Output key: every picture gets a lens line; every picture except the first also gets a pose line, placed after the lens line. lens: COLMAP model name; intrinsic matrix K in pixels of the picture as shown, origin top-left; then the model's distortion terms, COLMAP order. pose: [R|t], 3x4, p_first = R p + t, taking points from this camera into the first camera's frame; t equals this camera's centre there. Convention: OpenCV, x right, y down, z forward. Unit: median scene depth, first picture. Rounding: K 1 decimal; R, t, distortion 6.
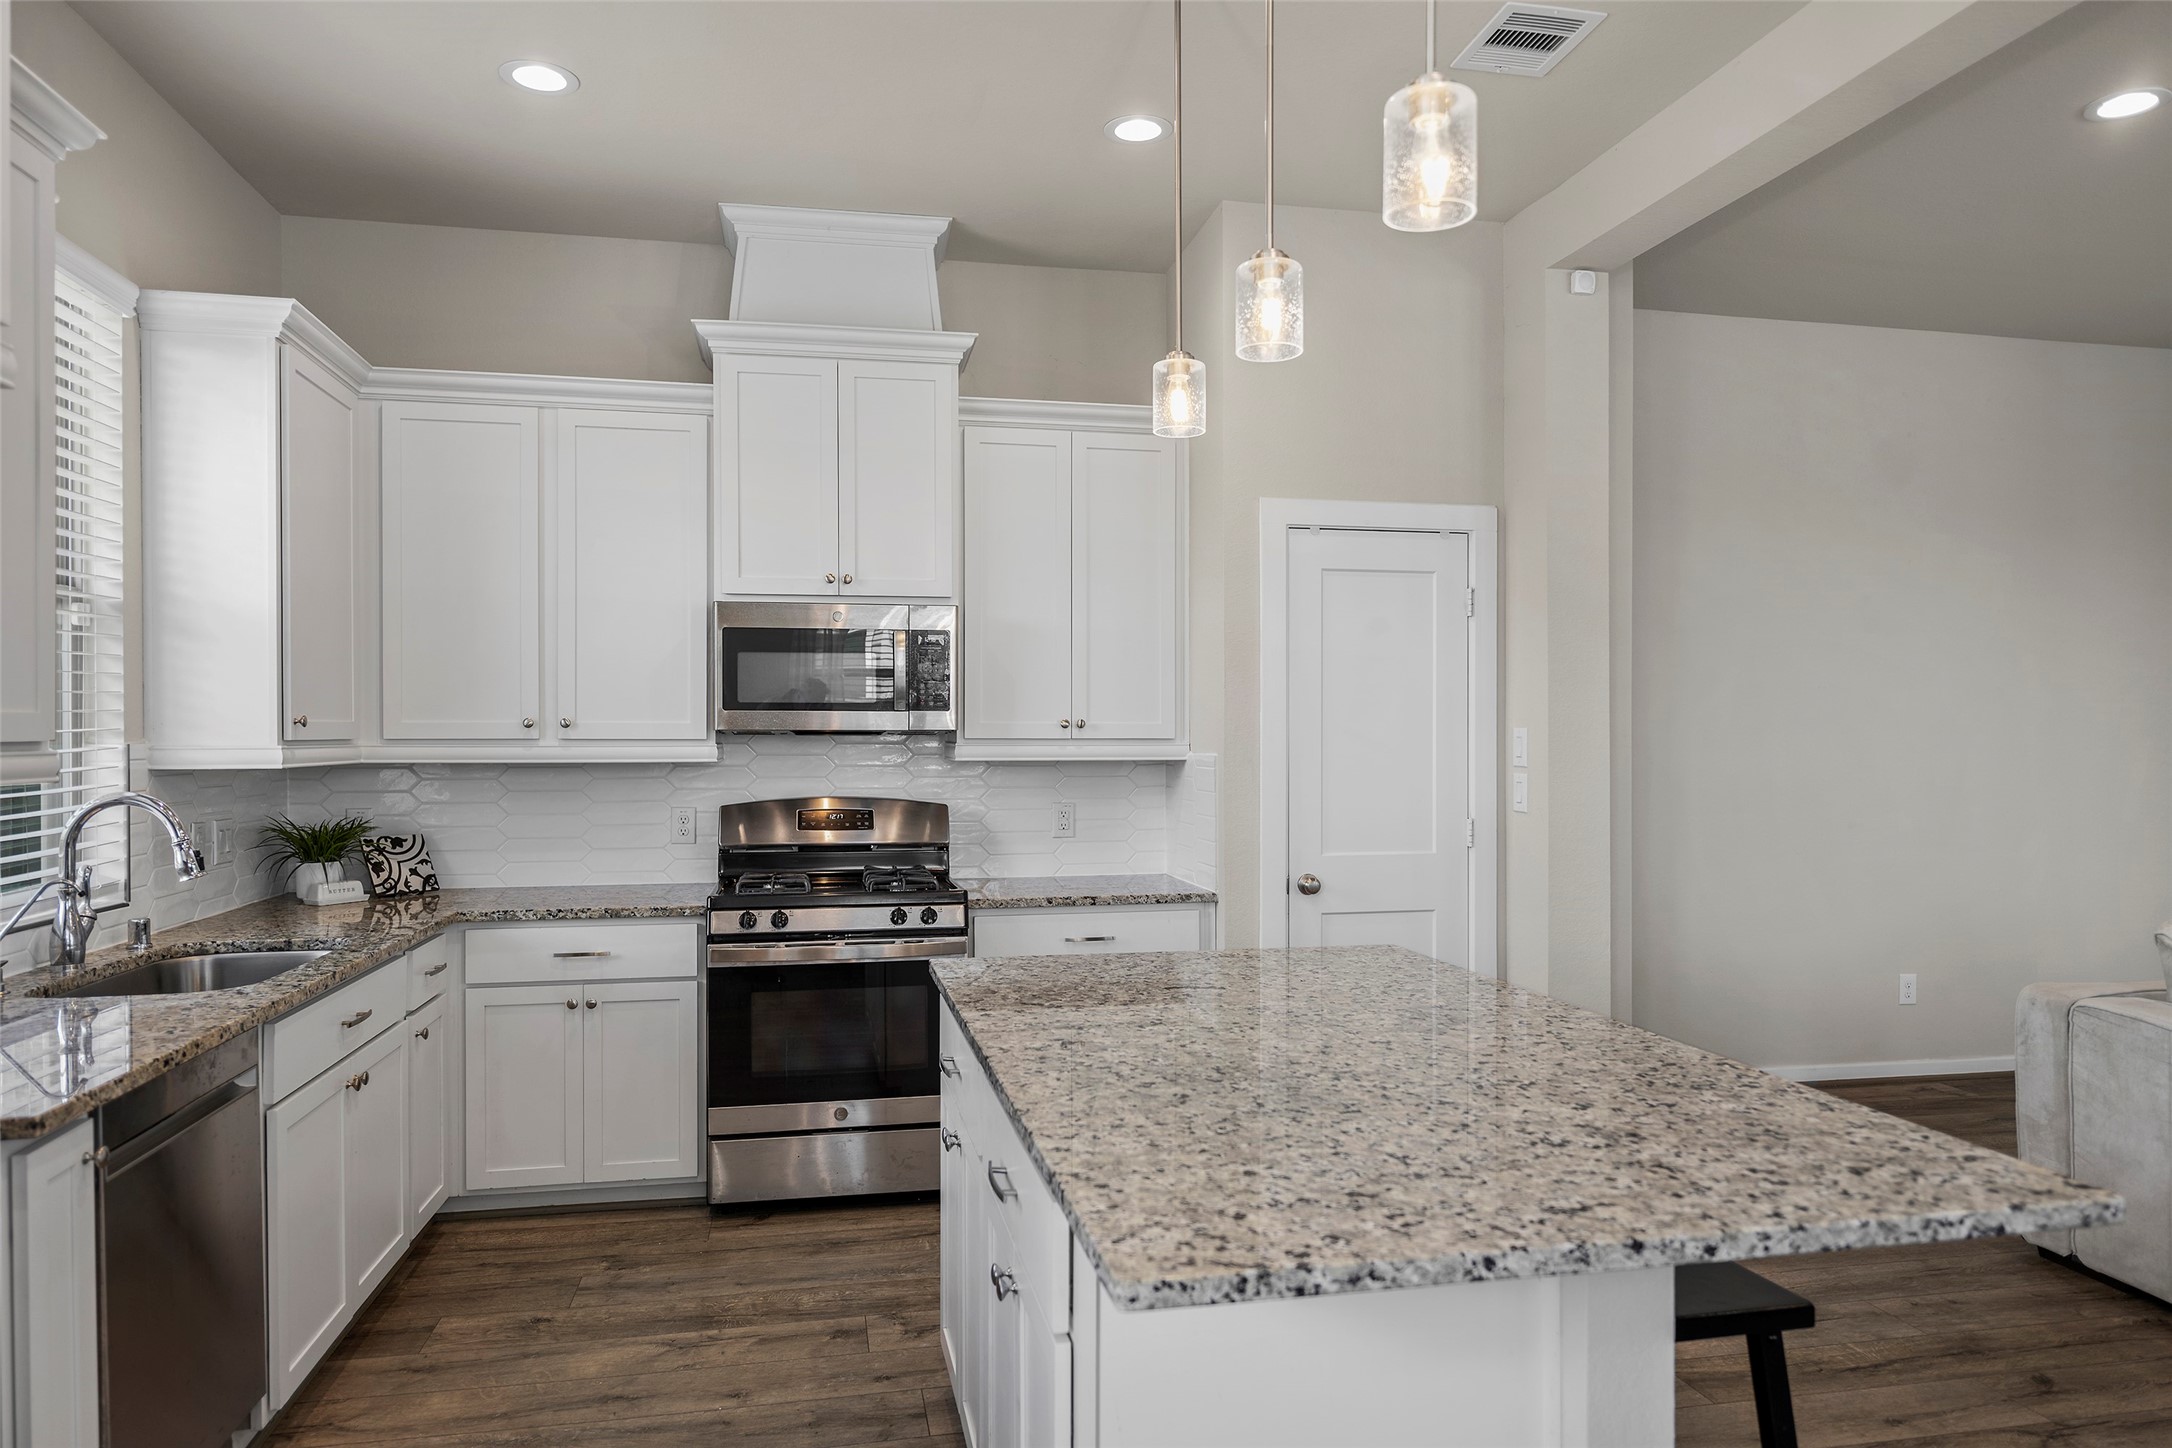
lens RADIAL K [[1367.1, 0, 1092.9], [0, 1367.1, 726.5], [0, 0, 1]] dist [0.008181, 0.002006]
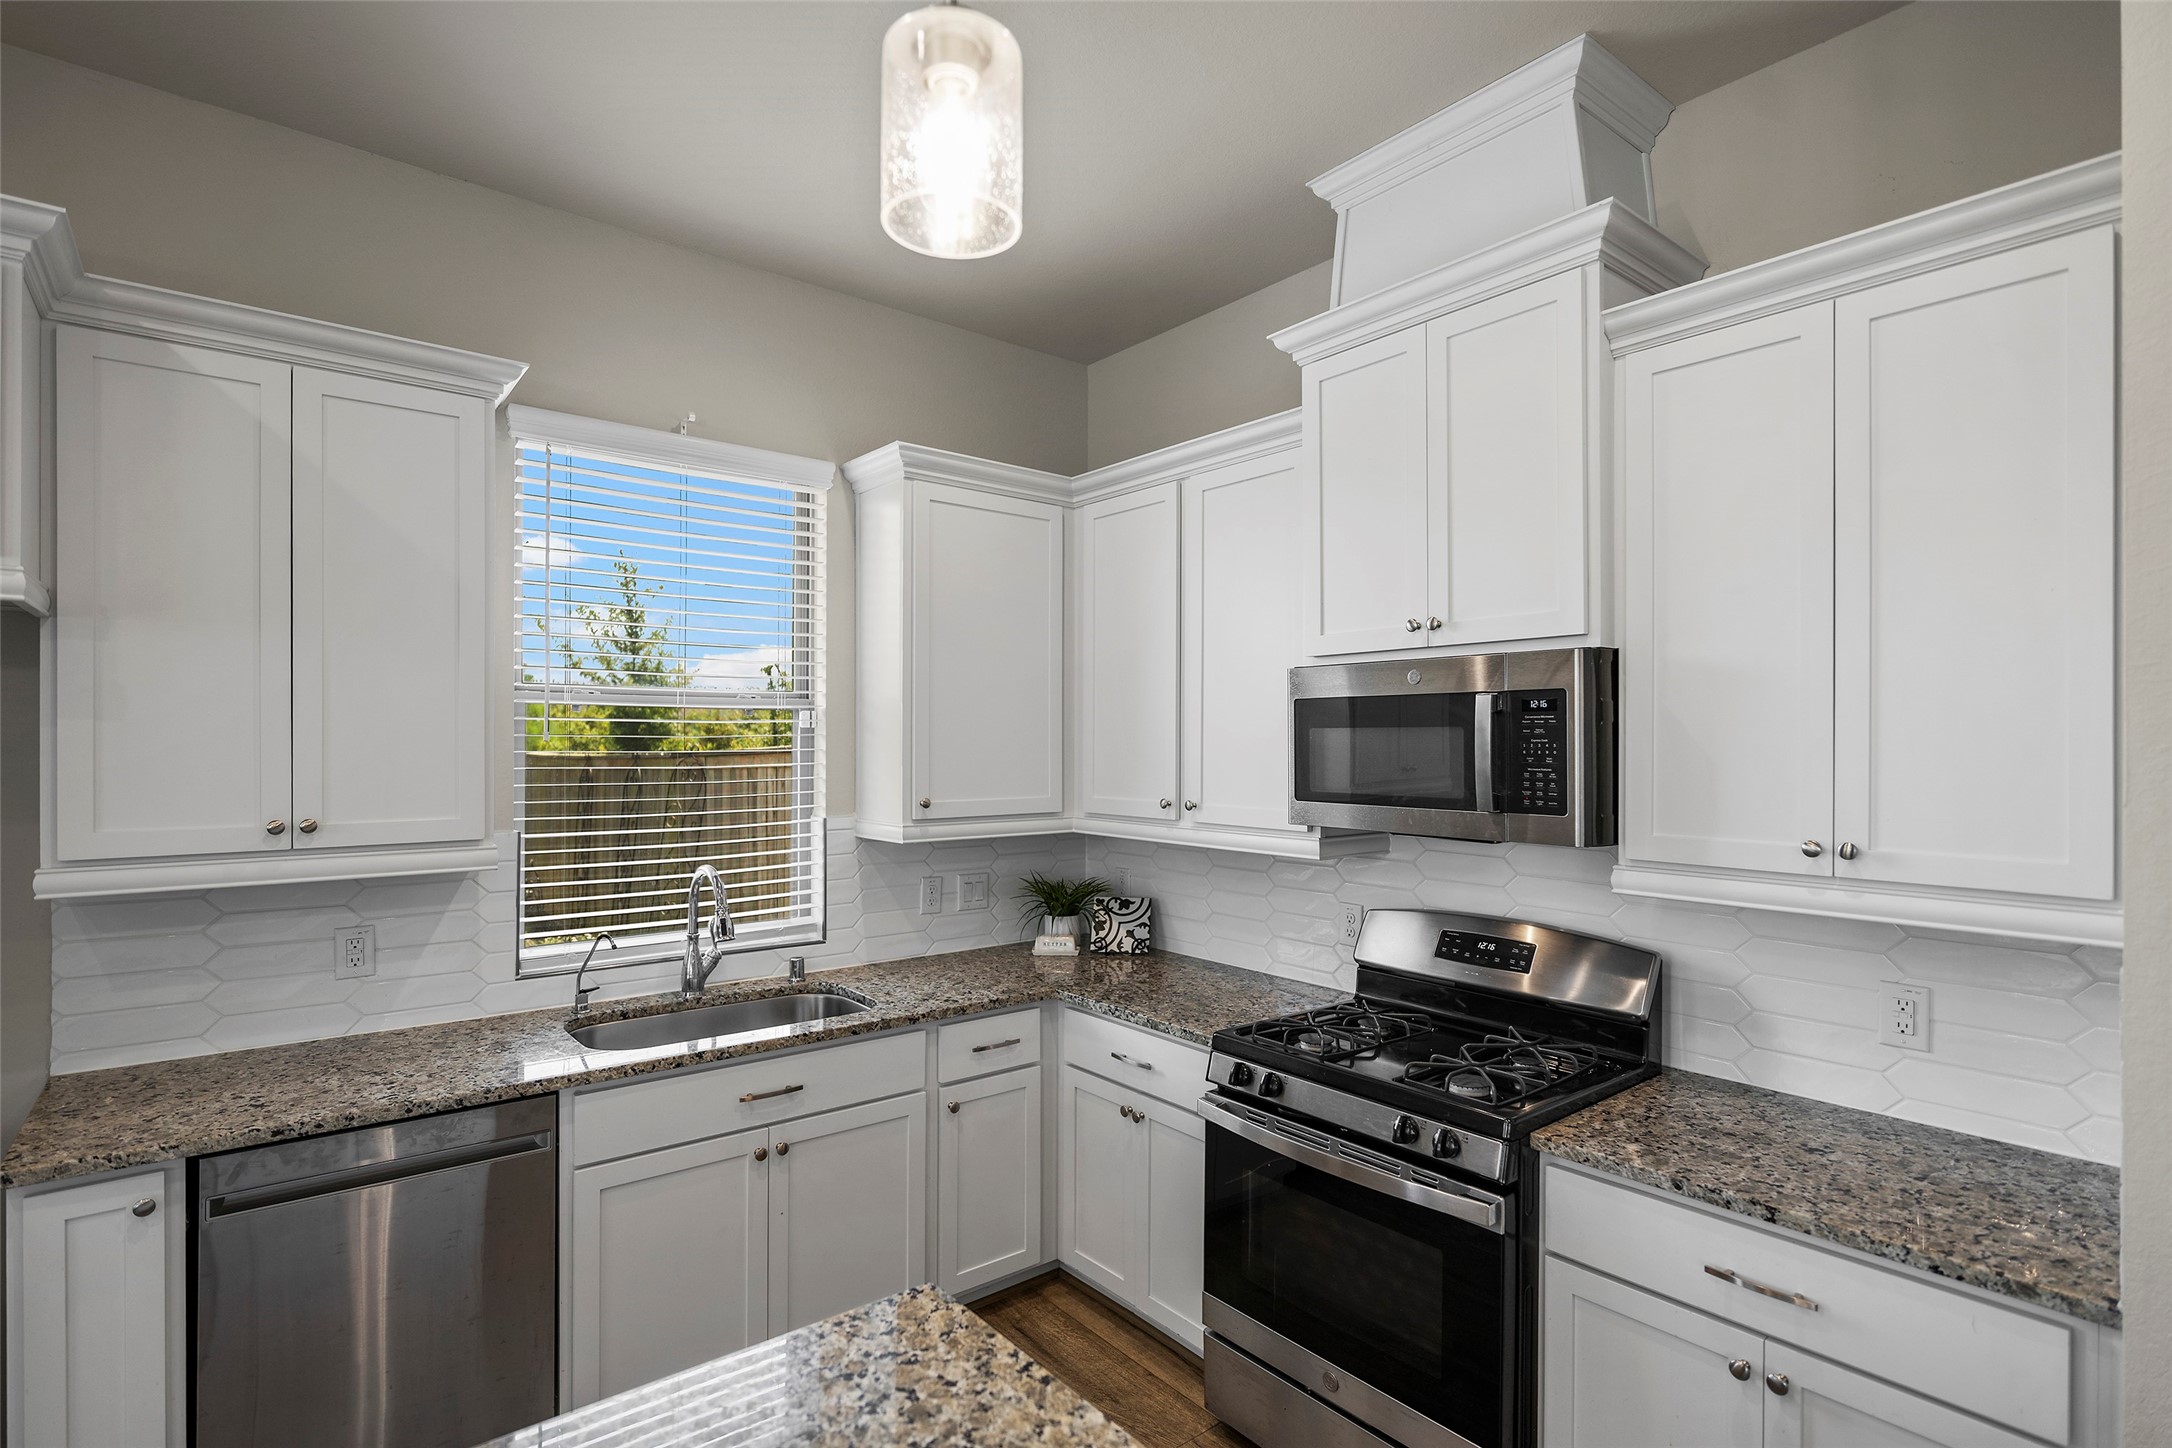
lens RADIAL K [[1052.0, 0, 1082.0], [0, 1052.0, 740.5], [0, 0, 1]] dist [-0.023164, -0.000510]
pose [[0.441566, 0.002114, -0.897226, 0.234402], [0.002939, 0.999988, 0.003802, -0.050337], [0.897224, -0.004316, 0.441555, 0.606038]]
